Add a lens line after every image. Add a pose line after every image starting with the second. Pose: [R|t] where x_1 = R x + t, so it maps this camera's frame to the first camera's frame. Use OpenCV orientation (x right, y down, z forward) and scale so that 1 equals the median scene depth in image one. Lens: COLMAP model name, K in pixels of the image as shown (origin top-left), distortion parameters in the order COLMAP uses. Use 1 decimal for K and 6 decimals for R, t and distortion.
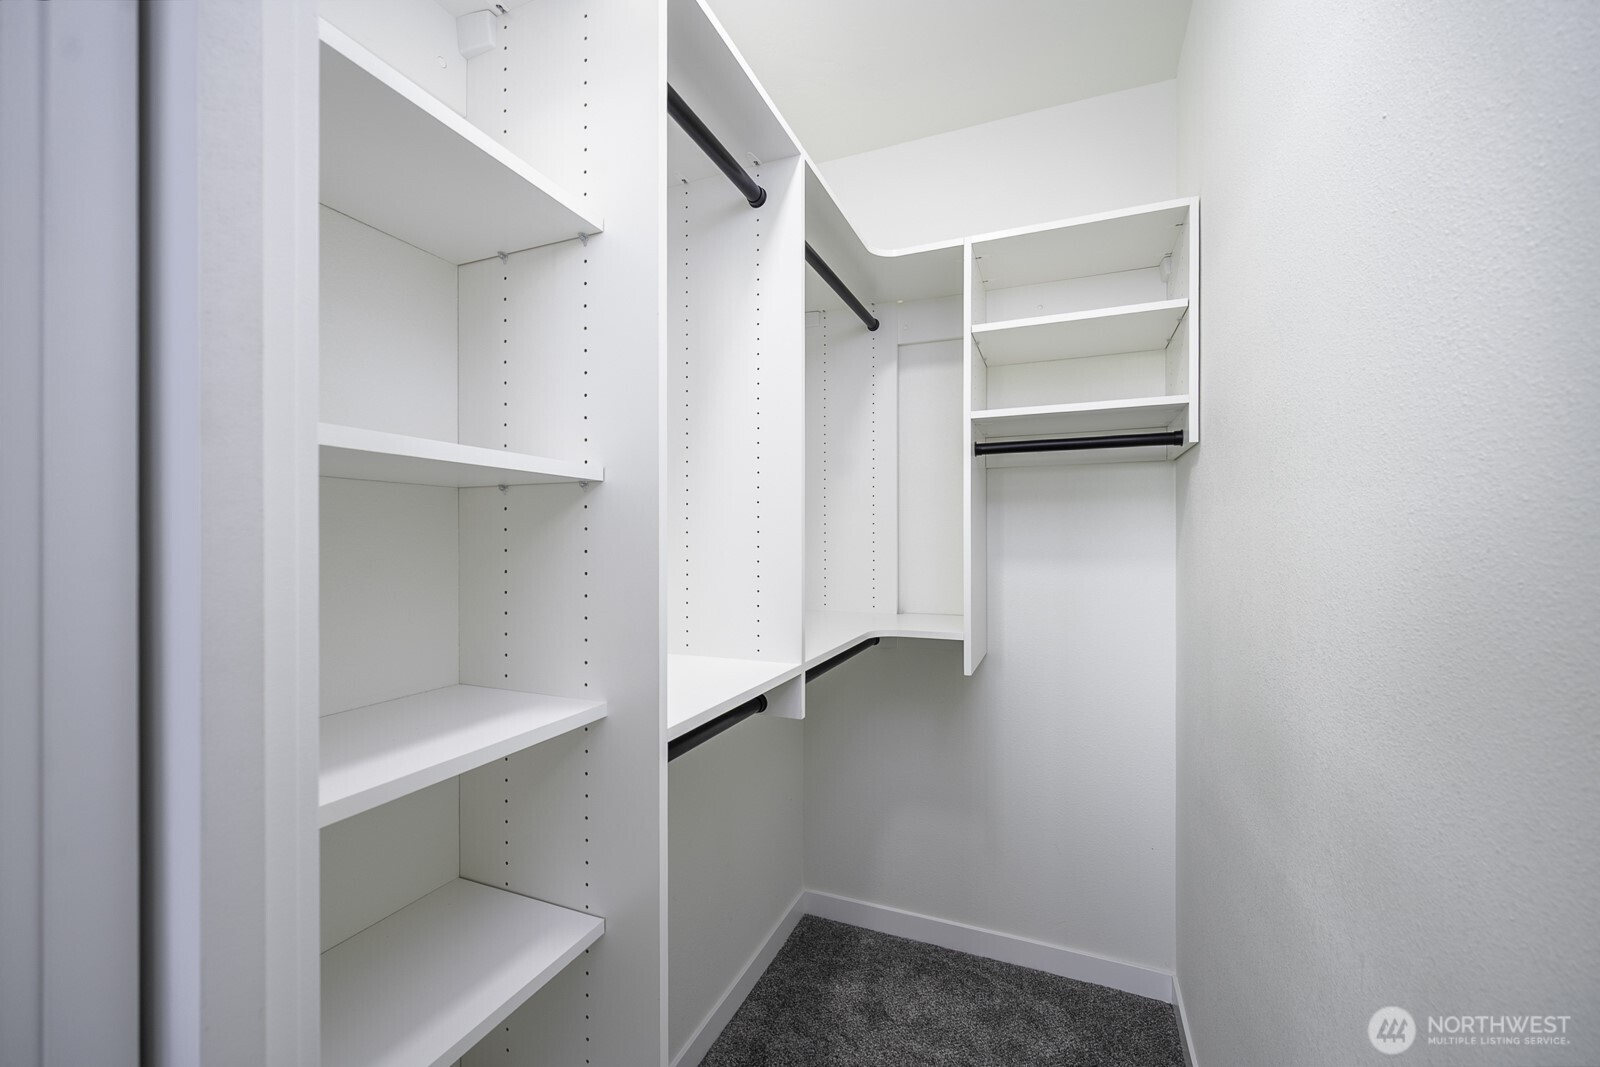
lens RADIAL K [[643.3, 0, 806.1], [0, 643.3, 540.2], [0, 0, 1]] dist [-0.004145, -0.000352]
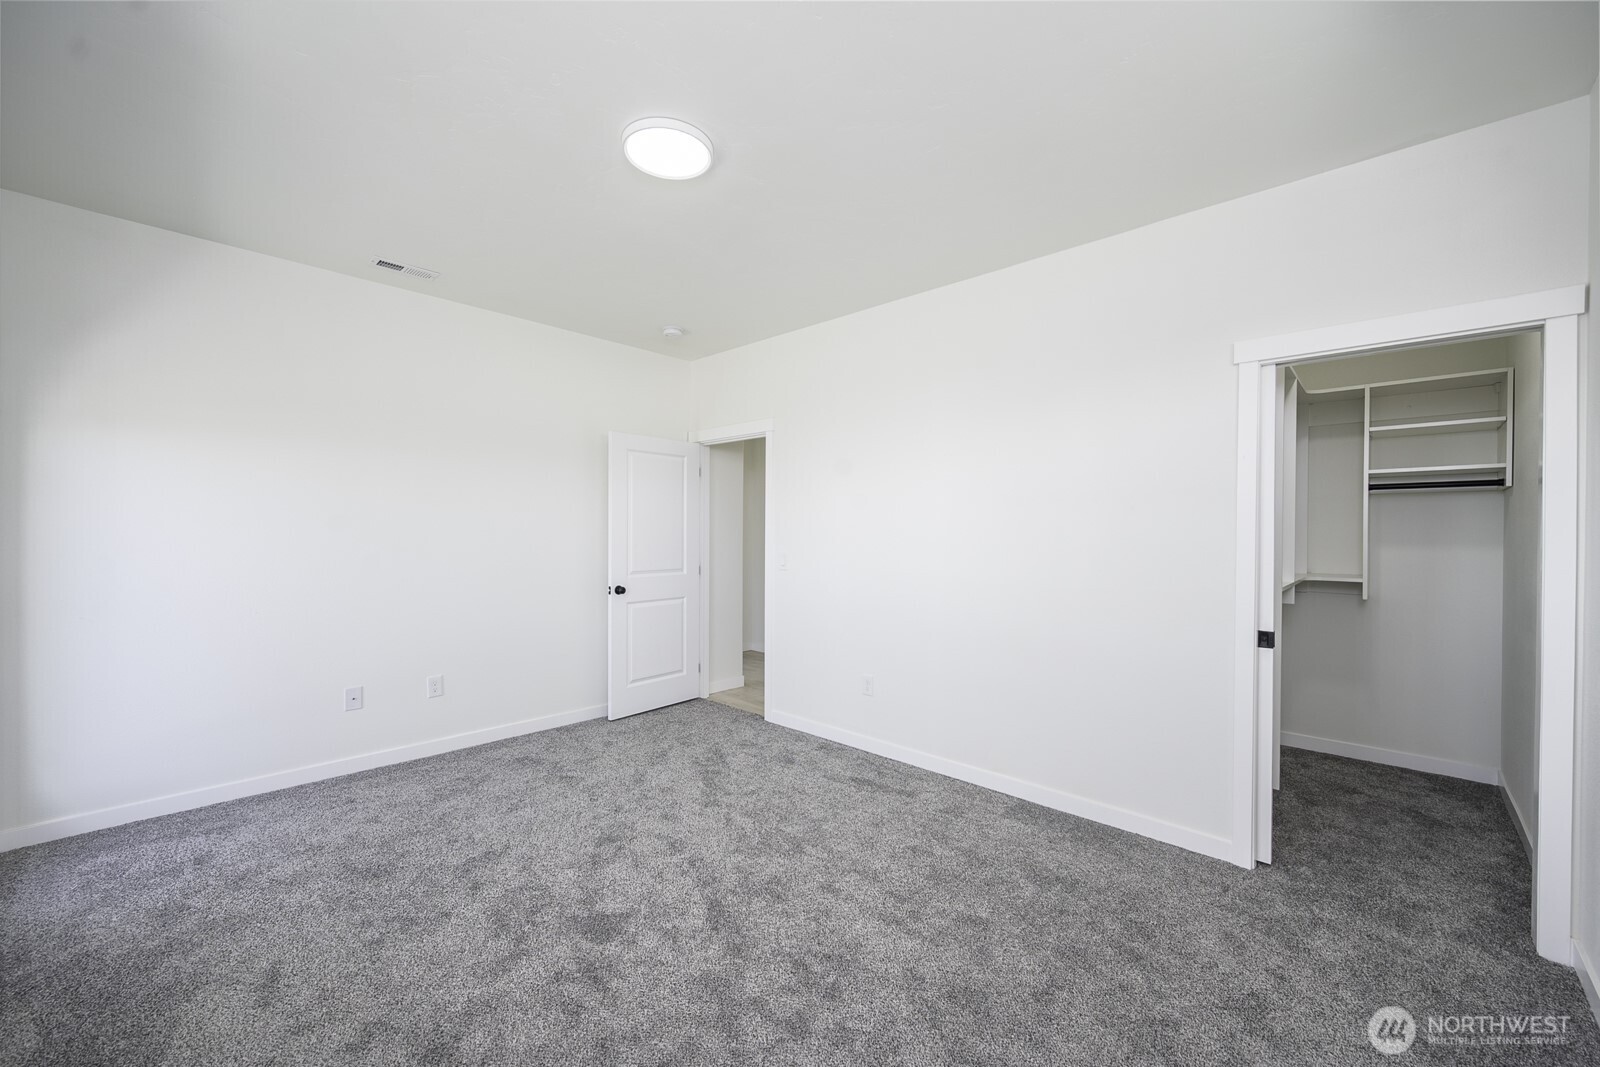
lens RADIAL K [[643.3, 0, 794.4], [0, 643.3, 534.0], [0, 0, 1]] dist [-0.004145, -0.000352]
pose [[0.925471, 0.004856, -0.378788, -0.657095], [0.000524, 0.999900, 0.014098, -0.027545], [0.378819, -0.013246, 0.925376, -1.572175]]
